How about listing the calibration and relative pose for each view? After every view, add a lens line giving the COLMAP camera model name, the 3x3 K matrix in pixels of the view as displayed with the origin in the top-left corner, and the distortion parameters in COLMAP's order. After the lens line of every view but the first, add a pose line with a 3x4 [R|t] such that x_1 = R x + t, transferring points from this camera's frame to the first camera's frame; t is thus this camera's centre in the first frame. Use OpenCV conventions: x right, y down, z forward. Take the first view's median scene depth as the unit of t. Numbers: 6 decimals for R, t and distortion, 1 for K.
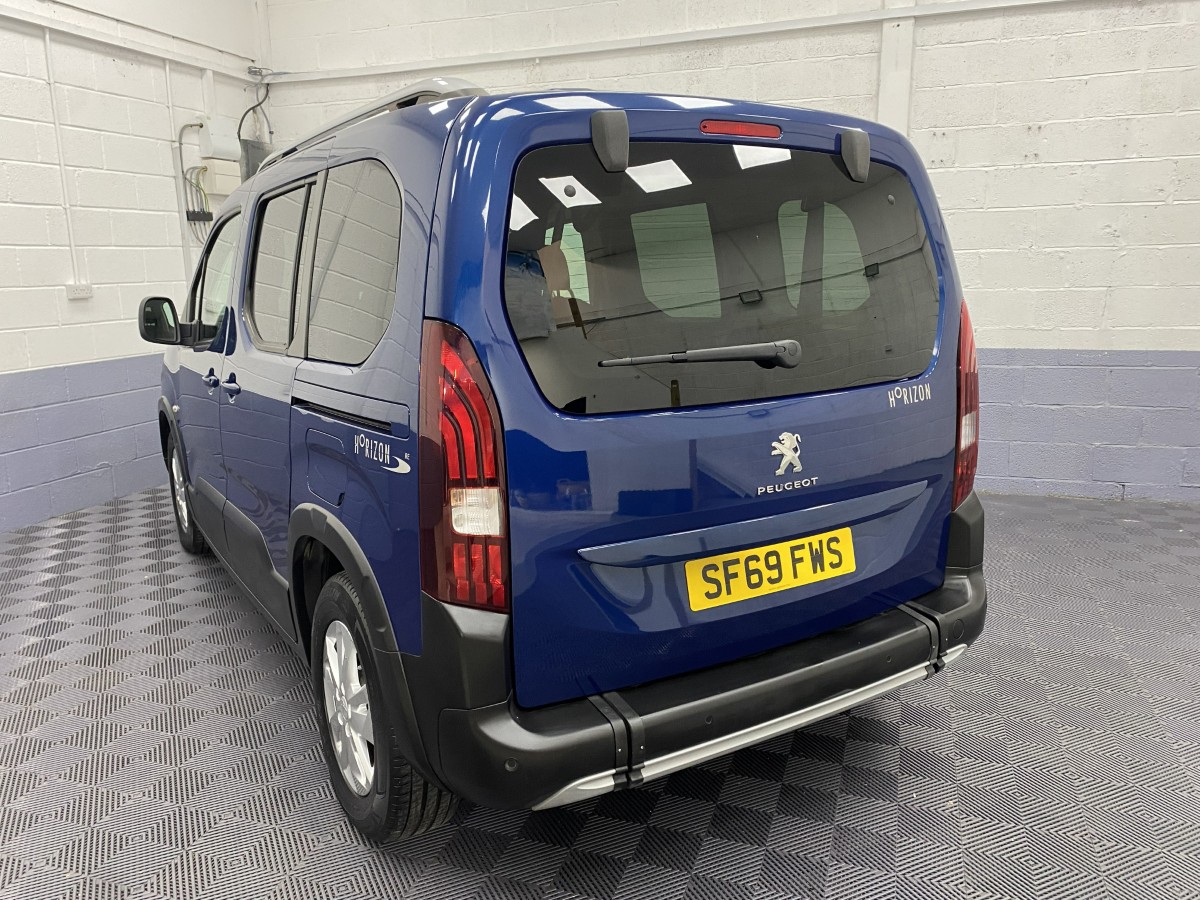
lens RADIAL K [[923.7, 0, 586.5], [0, 923.7, 449.5], [0, 0, 1]] dist [0.015930, -0.009109]
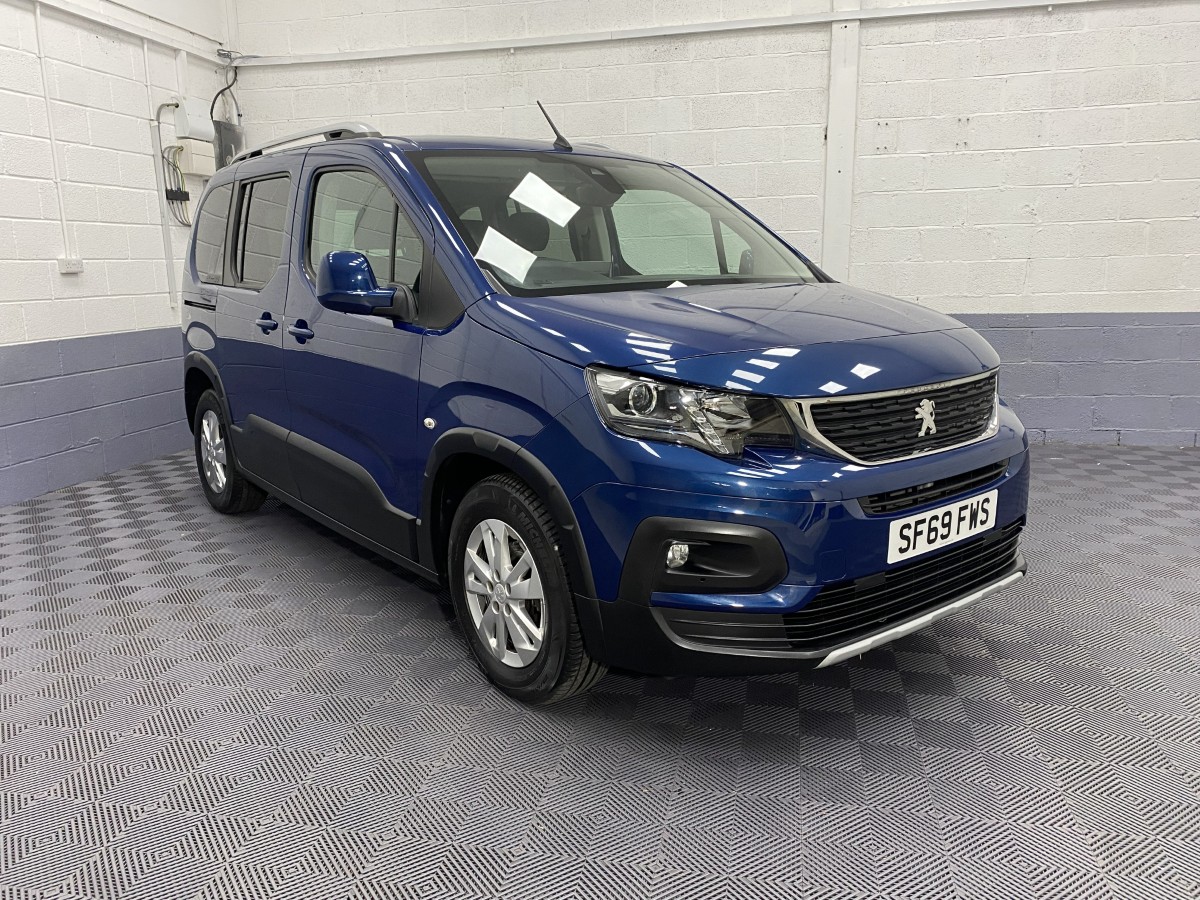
lens RADIAL K [[920.9, 0, 600.5], [0, 920.9, 446.2], [0, 0, 1]] dist [0.011606, 0.000174]
pose [[0.991154, -0.028233, 0.129682, -0.201893], [0.029081, 0.999566, -0.004646, 0.080248], [-0.129494, 0.008376, 0.991545, -0.112060]]
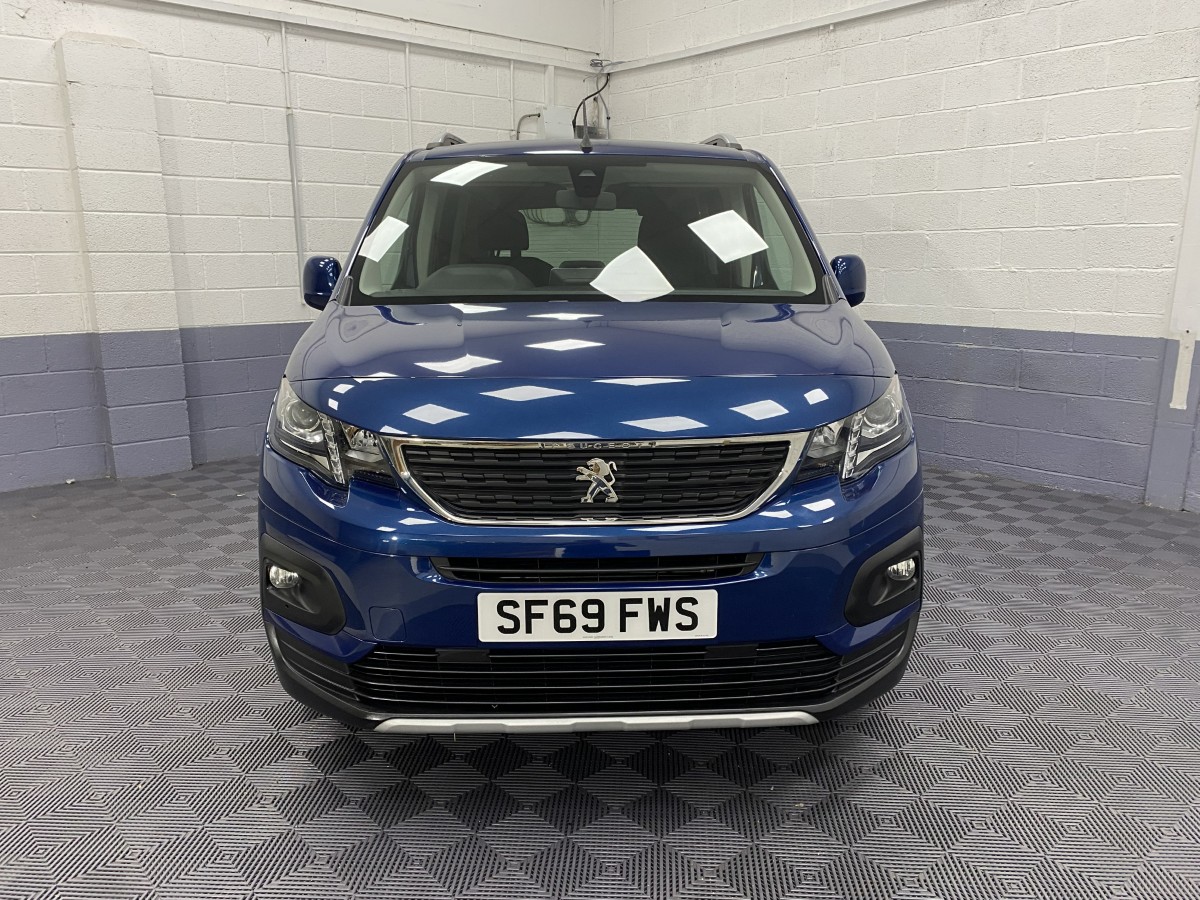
lens RADIAL K [[929.8, 0, 602.2], [0, 929.8, 453.0], [0, 0, 1]] dist [0.007347, 0.001881]
pose [[0.874675, 0.112770, -0.471409, 0.484811], [-0.105434, 0.993537, 0.042046, 0.013604], [0.473104, 0.012927, 0.880912, 0.068307]]
